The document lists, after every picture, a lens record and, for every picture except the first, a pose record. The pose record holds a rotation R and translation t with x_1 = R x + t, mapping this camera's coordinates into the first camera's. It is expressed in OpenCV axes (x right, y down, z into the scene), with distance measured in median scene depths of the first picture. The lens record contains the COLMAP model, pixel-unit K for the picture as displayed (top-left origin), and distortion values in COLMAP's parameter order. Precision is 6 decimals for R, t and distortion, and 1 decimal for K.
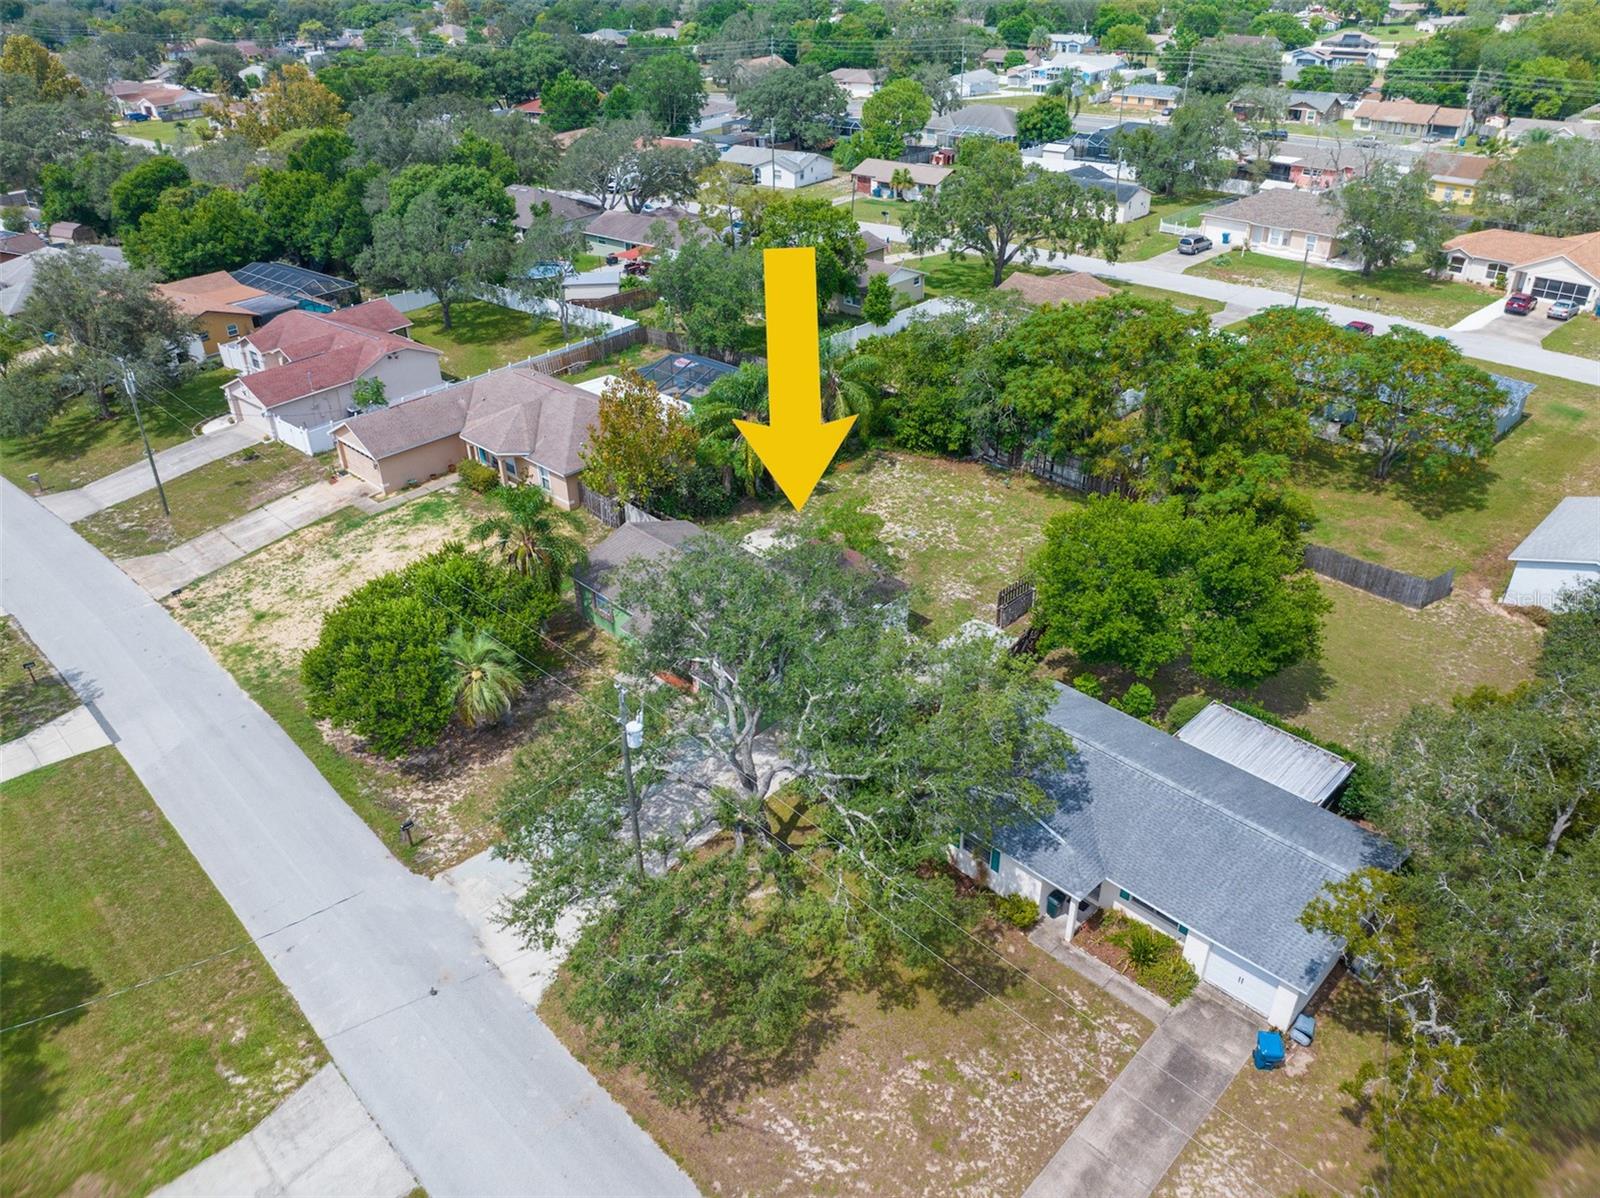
lens RADIAL K [[1129.1, 0, 816.3], [0, 1129.1, 599.3], [0, 0, 1]] dist [-0.036485, 0.002555]
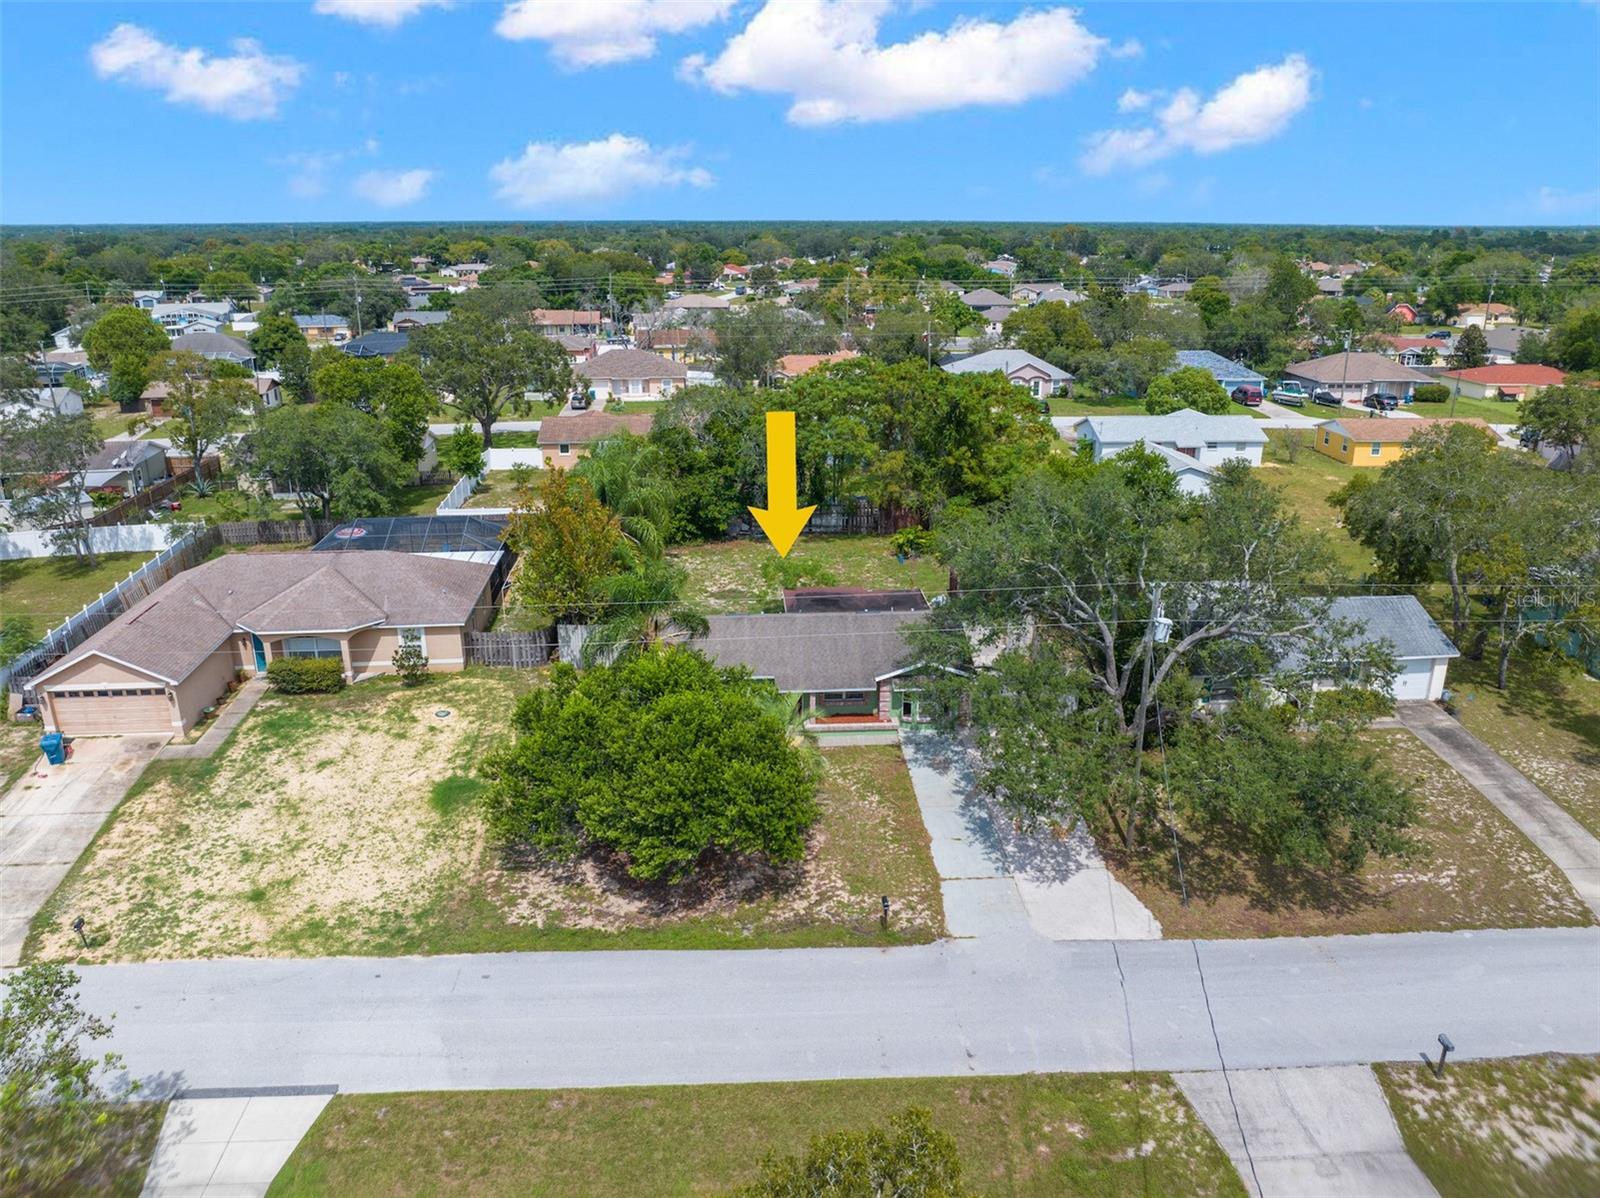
lens RADIAL K [[1125.5, 0, 800.1], [0, 1125.5, 580.1], [0, 0, 1]] dist [-0.045600, 0.019970]
pose [[0.658229, -0.220884, 0.719684, -0.623517], [0.382274, 0.921634, -0.066765, 0.008983], [-0.648537, 0.319063, 0.691085, 0.259167]]
